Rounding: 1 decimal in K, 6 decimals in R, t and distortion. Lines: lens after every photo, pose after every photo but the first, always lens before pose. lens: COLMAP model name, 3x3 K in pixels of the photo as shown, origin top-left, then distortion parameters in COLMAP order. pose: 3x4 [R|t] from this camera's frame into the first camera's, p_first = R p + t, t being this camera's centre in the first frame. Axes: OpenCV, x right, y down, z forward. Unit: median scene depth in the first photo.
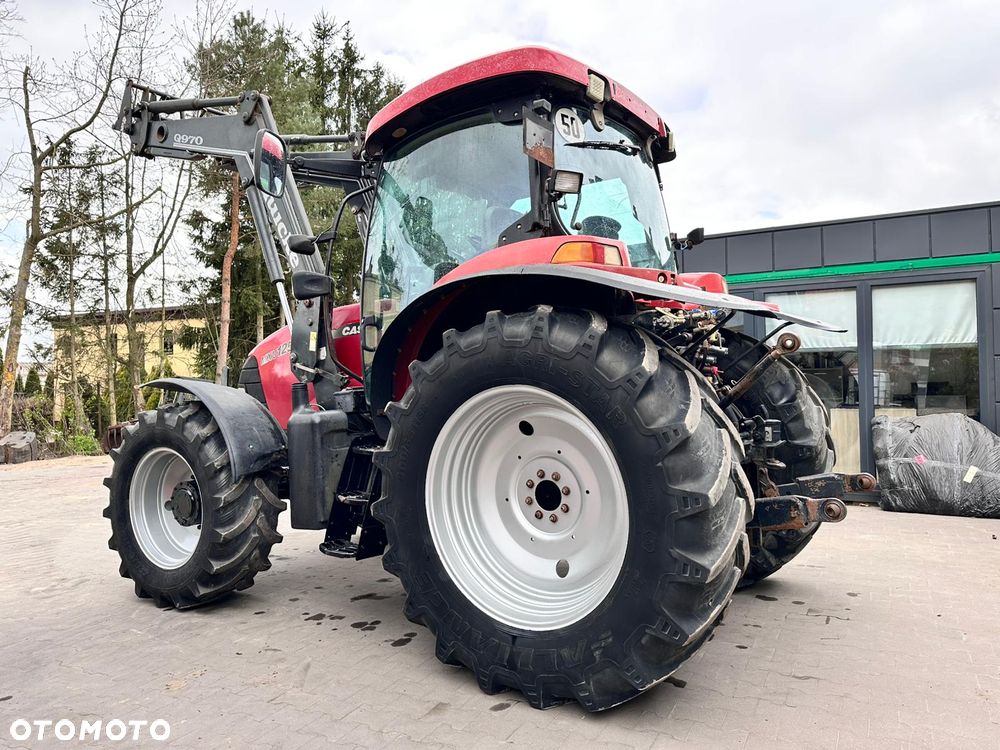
lens RADIAL K [[698.7, 0, 509.3], [0, 698.7, 369.9], [0, 0, 1]] dist [-0.001128, -0.001994]
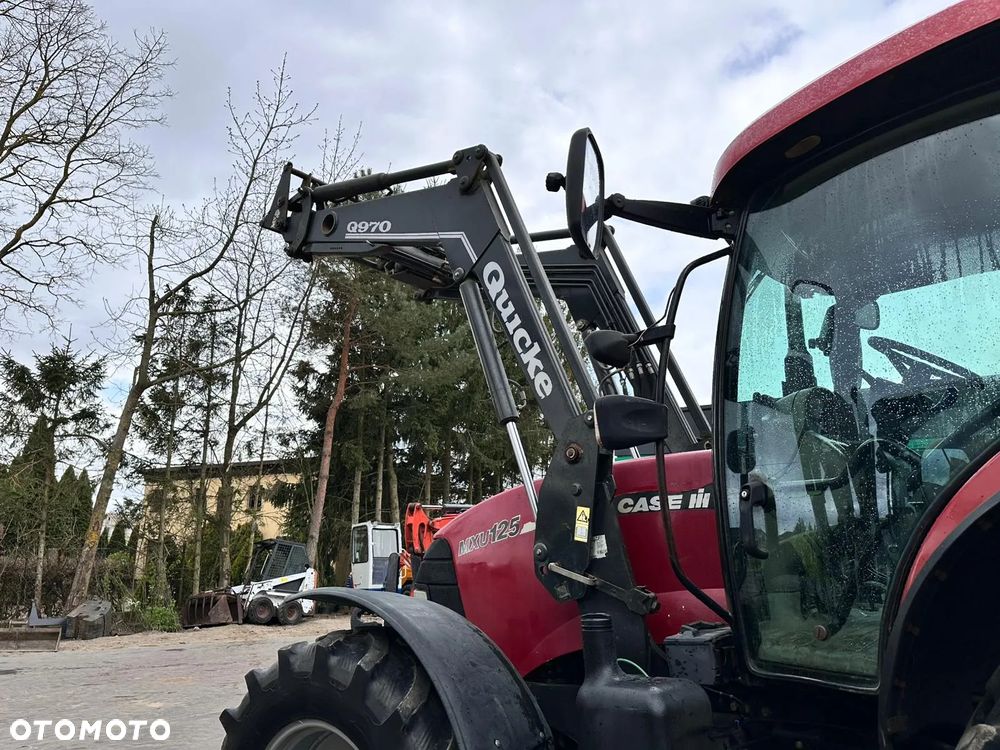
lens RADIAL K [[685.5, 0, 501.1], [0, 685.5, 379.2], [0, 0, 1]] dist [0.069210, -0.090660]
pose [[0.994171, 0.001687, -0.107805, -0.083960], [-0.024557, 0.977140, -0.211172, -0.010694], [0.104984, 0.212588, 0.971486, 0.122801]]
